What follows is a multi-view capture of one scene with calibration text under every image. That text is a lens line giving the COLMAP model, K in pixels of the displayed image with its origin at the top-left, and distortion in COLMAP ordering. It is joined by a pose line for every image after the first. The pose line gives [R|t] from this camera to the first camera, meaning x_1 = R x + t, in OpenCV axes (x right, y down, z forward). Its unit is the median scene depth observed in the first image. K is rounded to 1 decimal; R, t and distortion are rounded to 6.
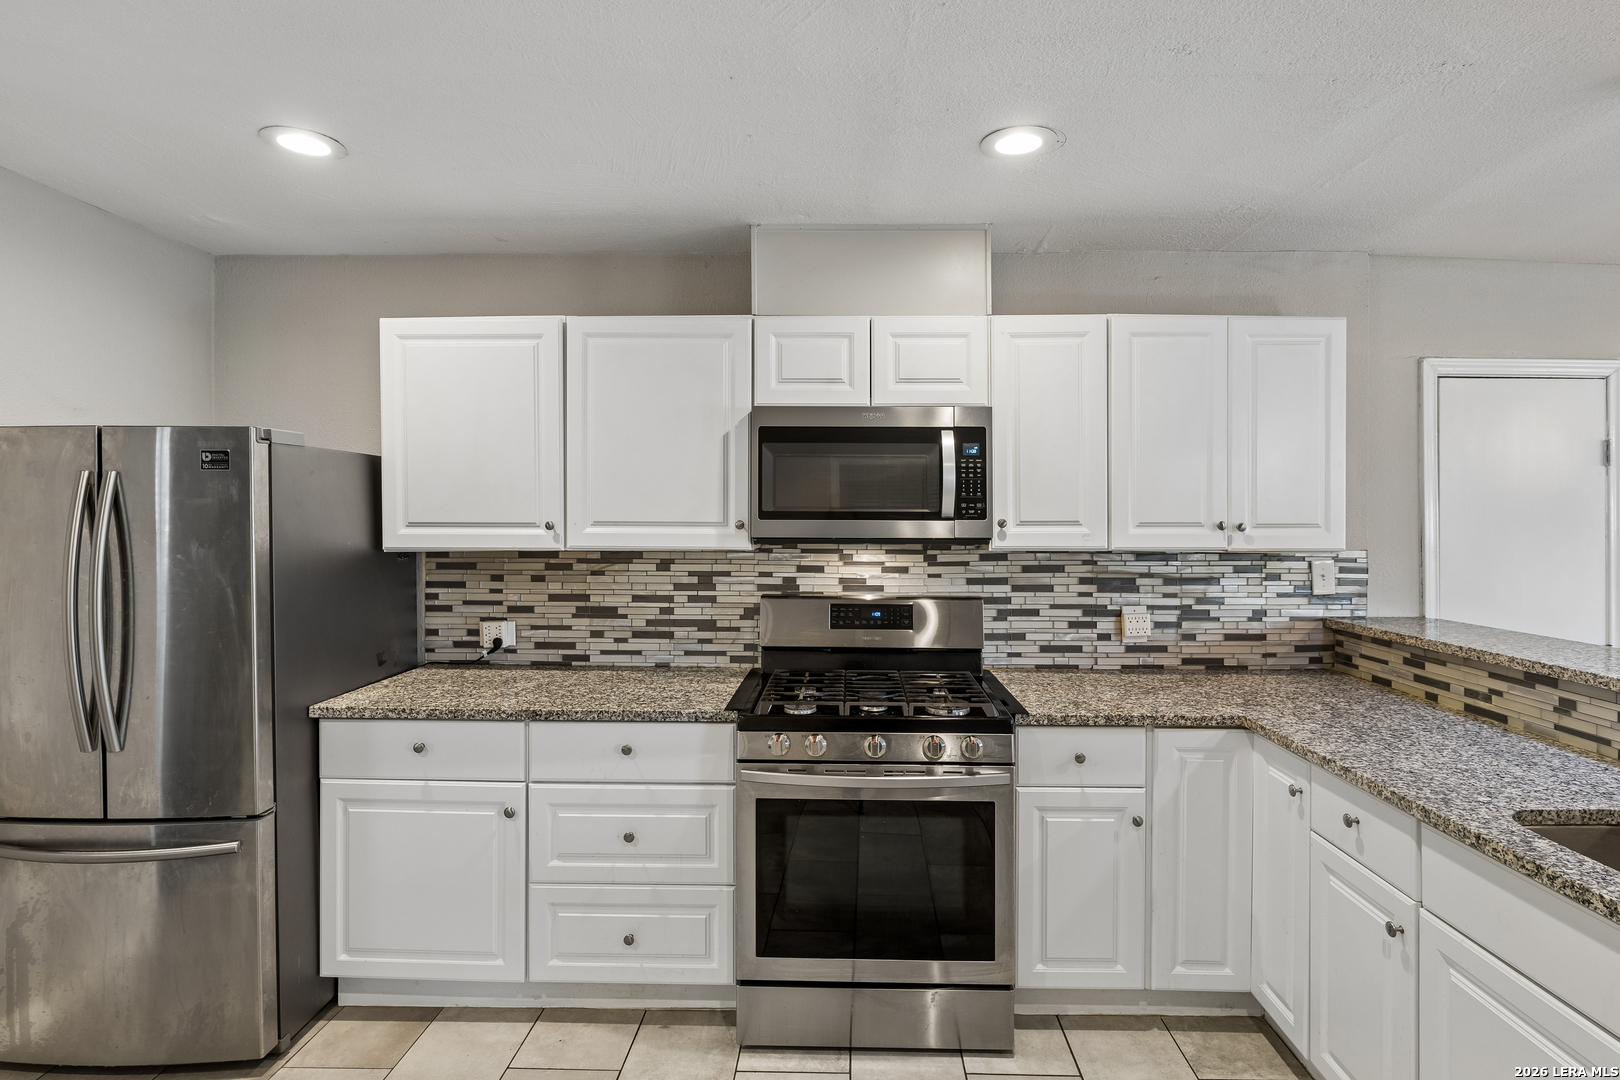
lens RADIAL K [[807.9, 0, 833.7], [0, 807.9, 524.2], [0, 0, 1]] dist [-0.005001, -0.001407]
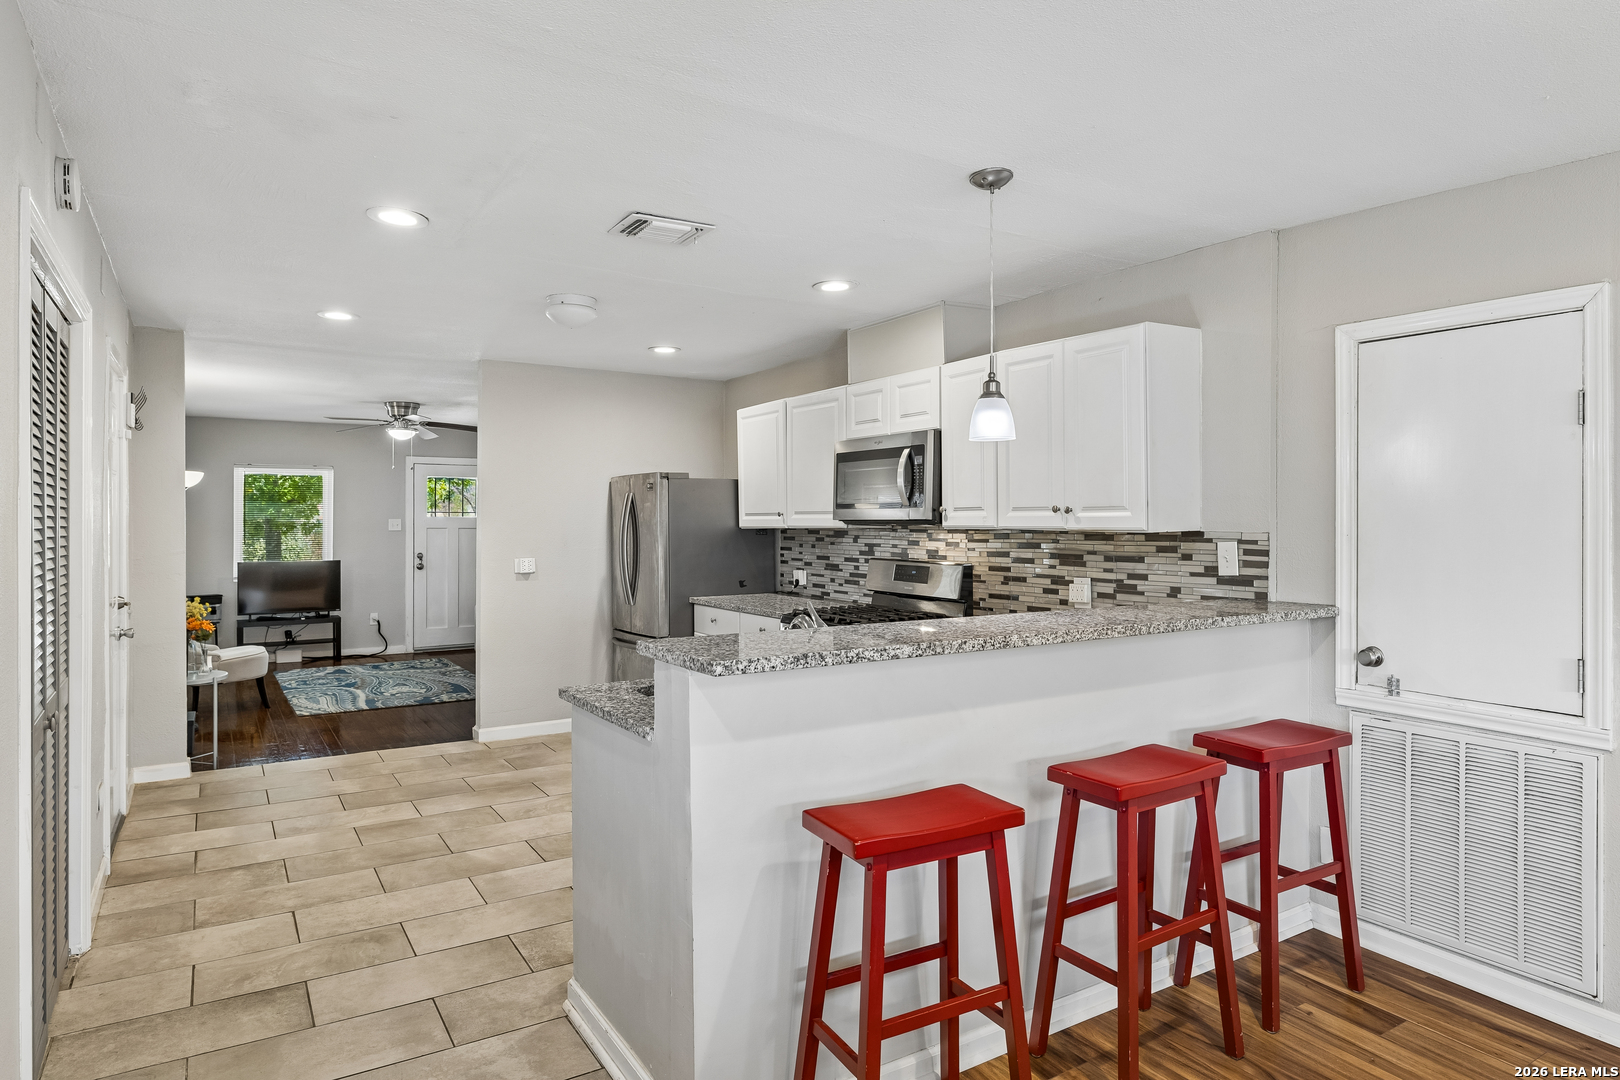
lens RADIAL K [[946.2, 0, 812.3], [0, 946.2, 532.3], [0, 0, 1]] dist [-0.009154, 0.002515]
pose [[0.548896, 0.006212, -0.835868, 1.475818], [-0.002346, 0.999980, 0.005891, 0.029492], [0.835888, -0.001272, 0.548899, -0.114622]]
